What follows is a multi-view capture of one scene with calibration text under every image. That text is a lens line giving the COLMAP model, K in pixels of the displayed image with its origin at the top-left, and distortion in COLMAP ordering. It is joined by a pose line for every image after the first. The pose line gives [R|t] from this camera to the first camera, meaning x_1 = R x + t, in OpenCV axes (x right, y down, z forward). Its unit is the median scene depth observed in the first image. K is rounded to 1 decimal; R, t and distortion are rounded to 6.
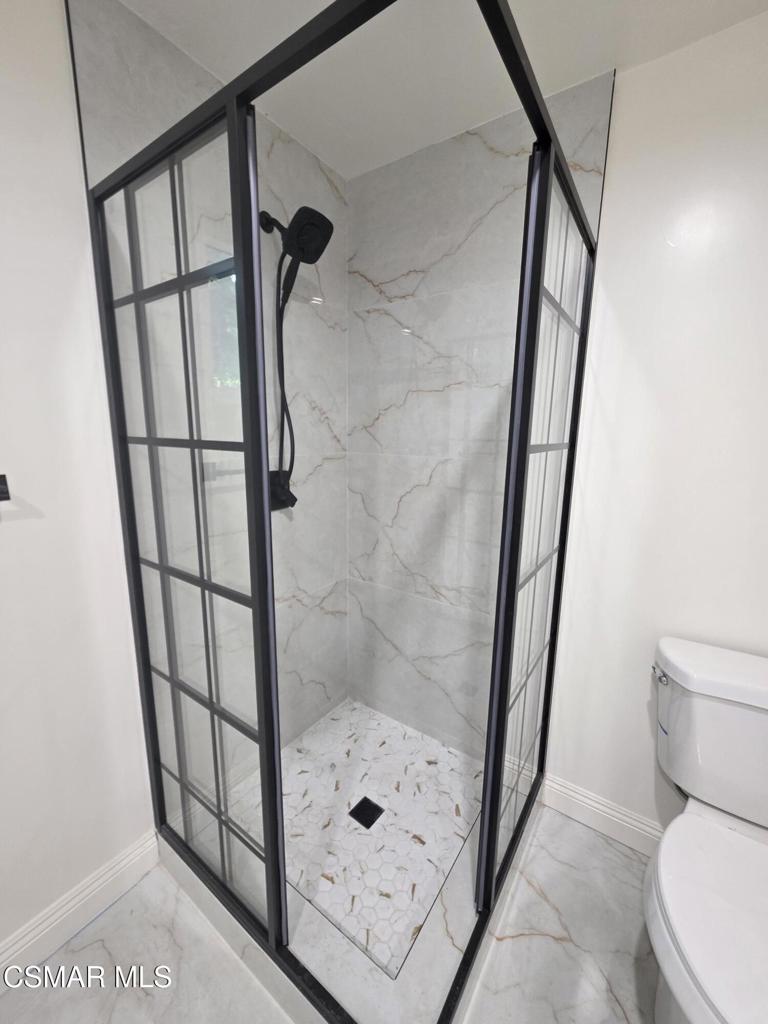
lens RADIAL K [[410.3, 0, 382.9], [0, 410.3, 512.2], [0, 0, 1]] dist [0.000803, 0.000341]
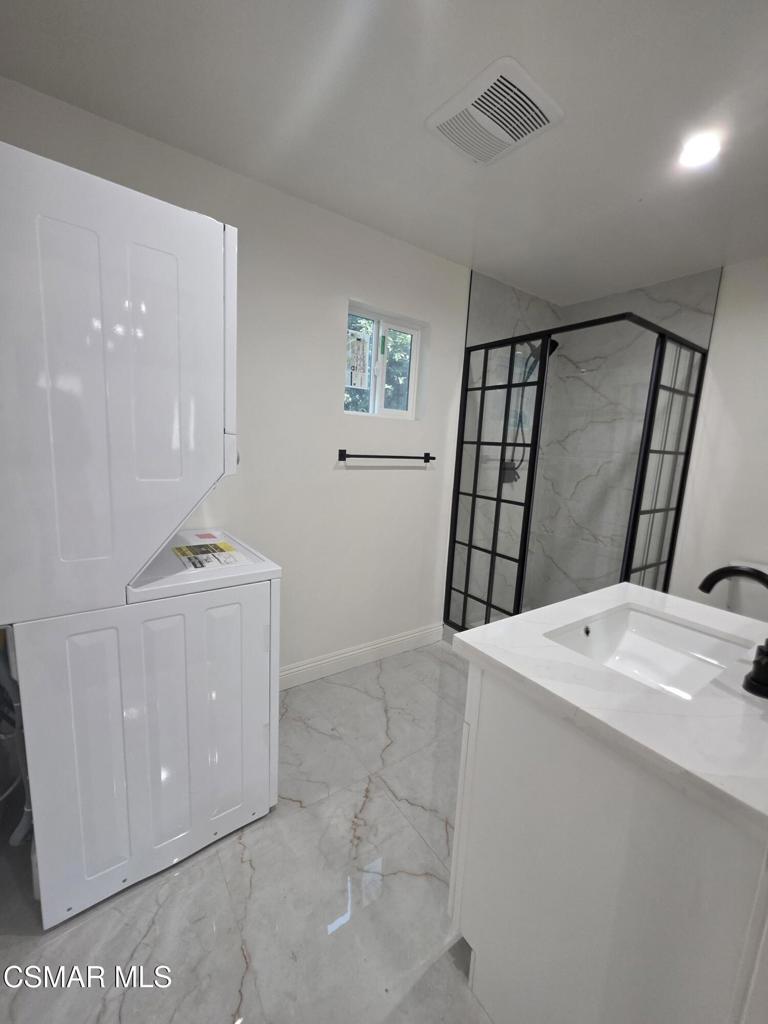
lens RADIAL K [[410.3, 0, 381.9], [0, 410.3, 512.2], [0, 0, 1]] dist [0.000803, 0.000341]
pose [[0.937352, 0.088758, -0.336887, -0.140053], [-0.102506, 0.994462, -0.023205, 0.218224], [0.332962, 0.056284, 0.941259, -0.913816]]
